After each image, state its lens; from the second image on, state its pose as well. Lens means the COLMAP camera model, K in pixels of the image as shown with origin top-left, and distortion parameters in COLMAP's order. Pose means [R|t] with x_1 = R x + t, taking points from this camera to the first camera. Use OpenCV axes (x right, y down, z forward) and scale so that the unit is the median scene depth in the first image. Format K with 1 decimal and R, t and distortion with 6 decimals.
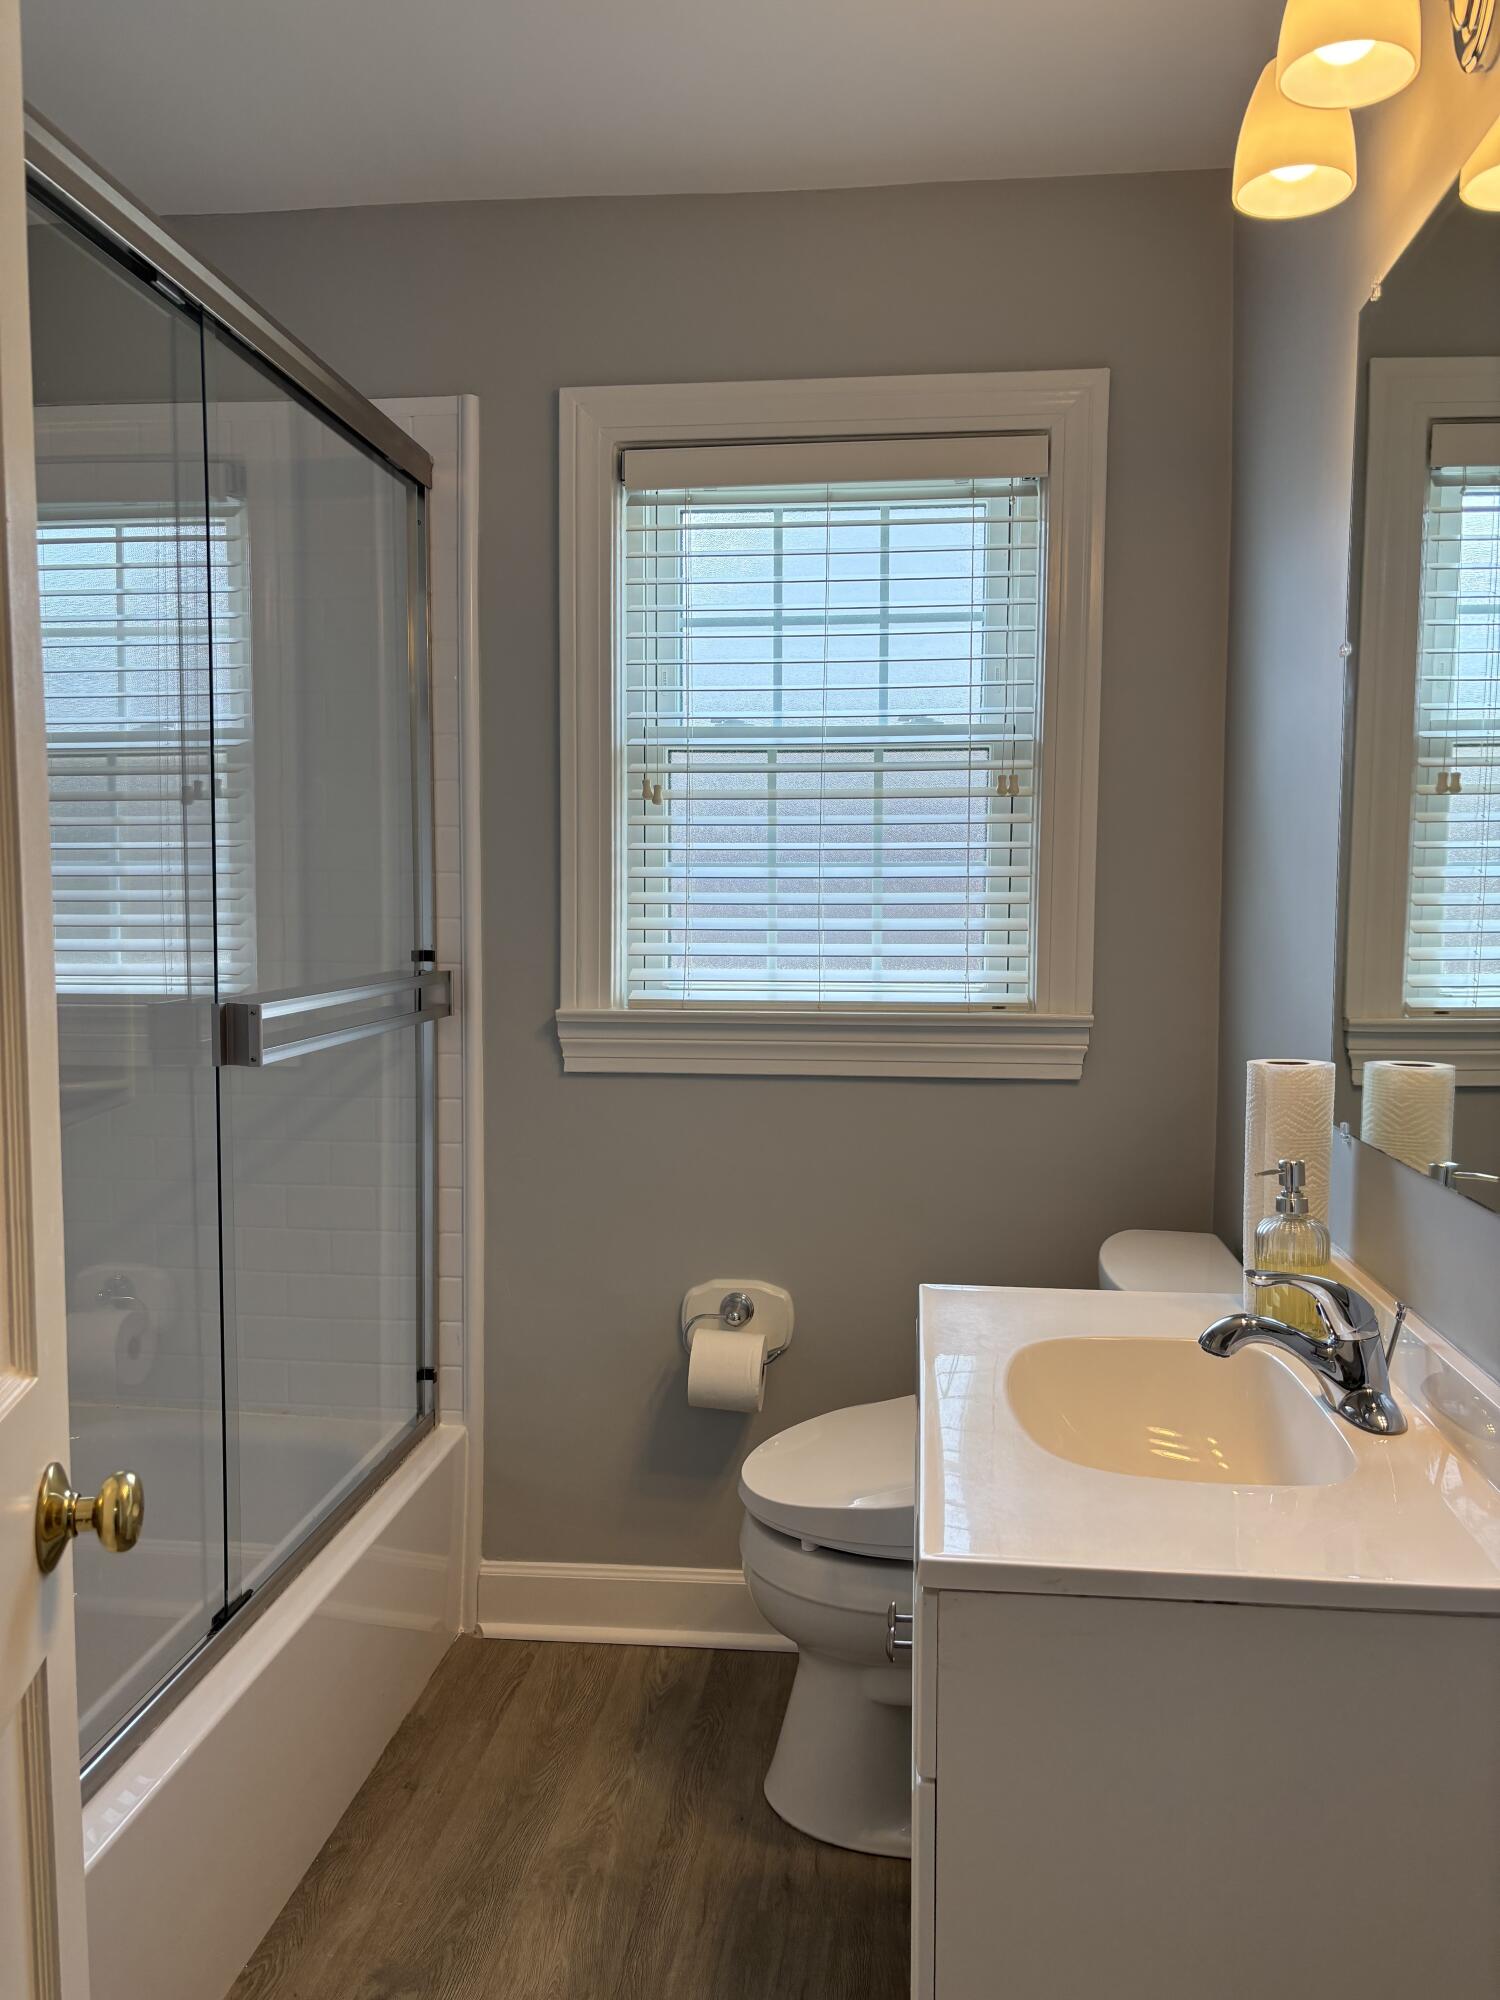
lens RADIAL K [[1505.1, 0, 750.6], [0, 1505.1, 999.6], [0, 0, 1]] dist [0.003030, -0.013120]
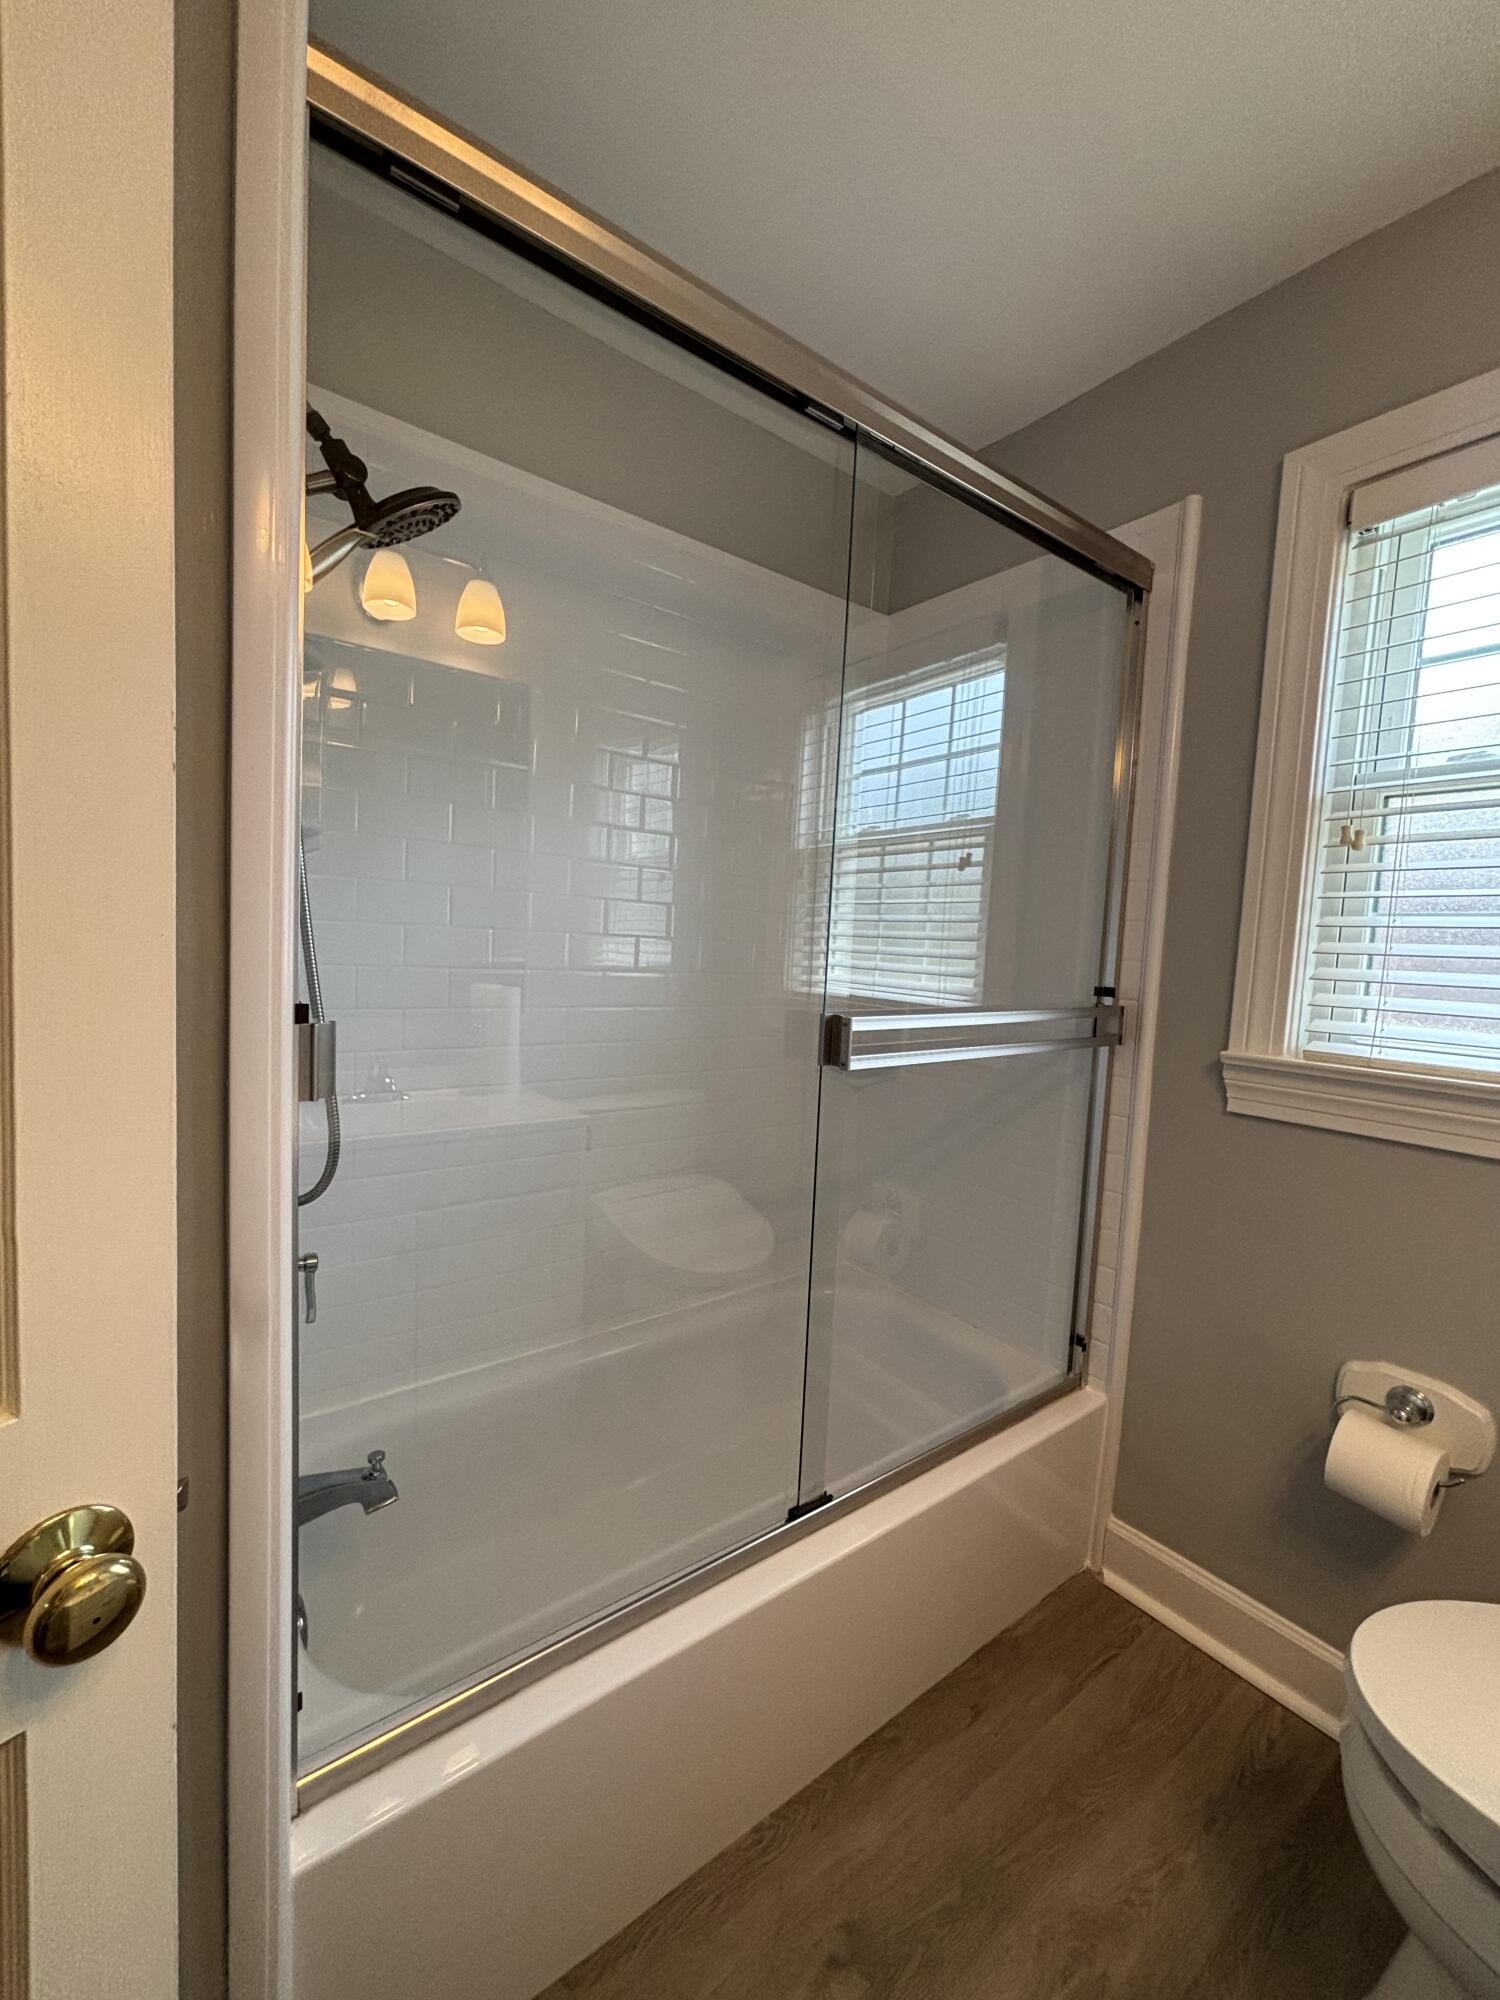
lens RADIAL K [[805.7, 0, 747.5], [0, 805.7, 997.8], [0, 0, 1]] dist [-0.006727, 0.000897]
pose [[0.686942, 0.076294, -0.722697, 0.046478], [-0.088547, 0.995851, 0.020964, -0.012899], [0.721298, 0.049592, 0.690847, 0.367869]]
